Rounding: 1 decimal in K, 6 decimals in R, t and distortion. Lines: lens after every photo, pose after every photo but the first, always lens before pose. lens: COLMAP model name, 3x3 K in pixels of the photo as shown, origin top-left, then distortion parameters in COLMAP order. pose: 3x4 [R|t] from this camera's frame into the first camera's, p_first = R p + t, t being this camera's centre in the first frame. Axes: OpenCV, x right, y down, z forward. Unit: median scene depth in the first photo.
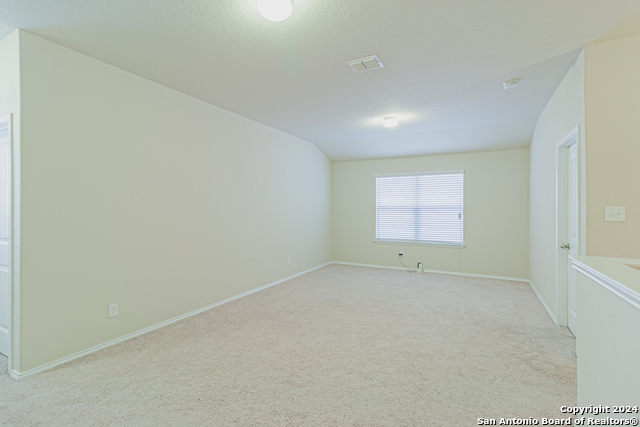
lens RADIAL K [[302.0, 0, 323.9], [0, 302.0, 208.9], [0, 0, 1]] dist [-0.000384, 0.001716]
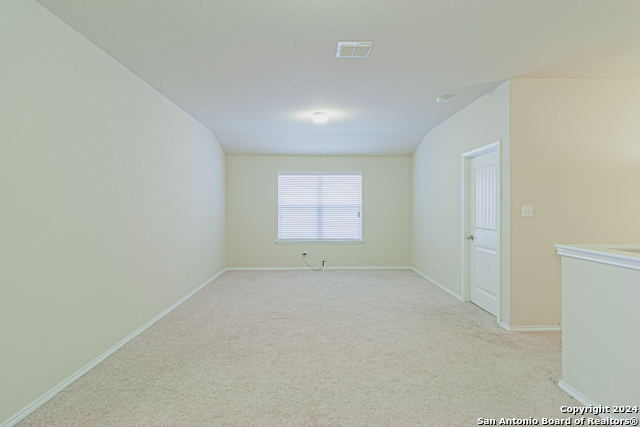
lens RADIAL K [[302.0, 0, 323.9], [0, 302.0, 208.9], [0, 0, 1]] dist [-0.000384, 0.001716]
pose [[0.872232, -0.004696, 0.489070, -0.246084], [0.003671, 0.999989, 0.003054, 0.000472], [-0.489078, -0.000869, 0.872239, 0.153763]]
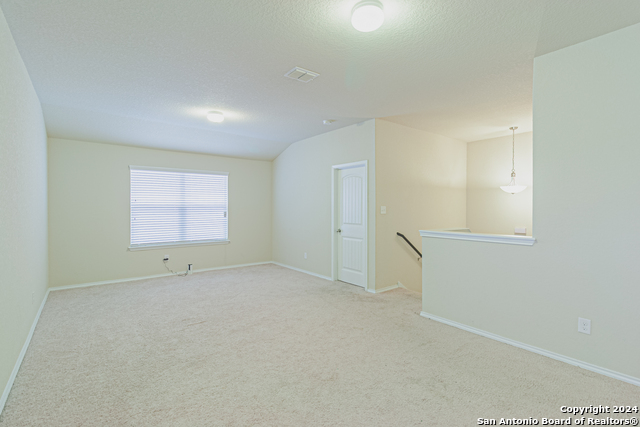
lens RADIAL K [[302.0, 0, 323.9], [0, 302.0, 208.9], [0, 0, 1]] dist [-0.000384, 0.001716]
pose [[0.407007, -0.004270, 0.913415, -0.522027], [0.002760, 0.999990, 0.003445, 0.000950], [-0.913421, 0.001119, 0.407014, 0.302336]]
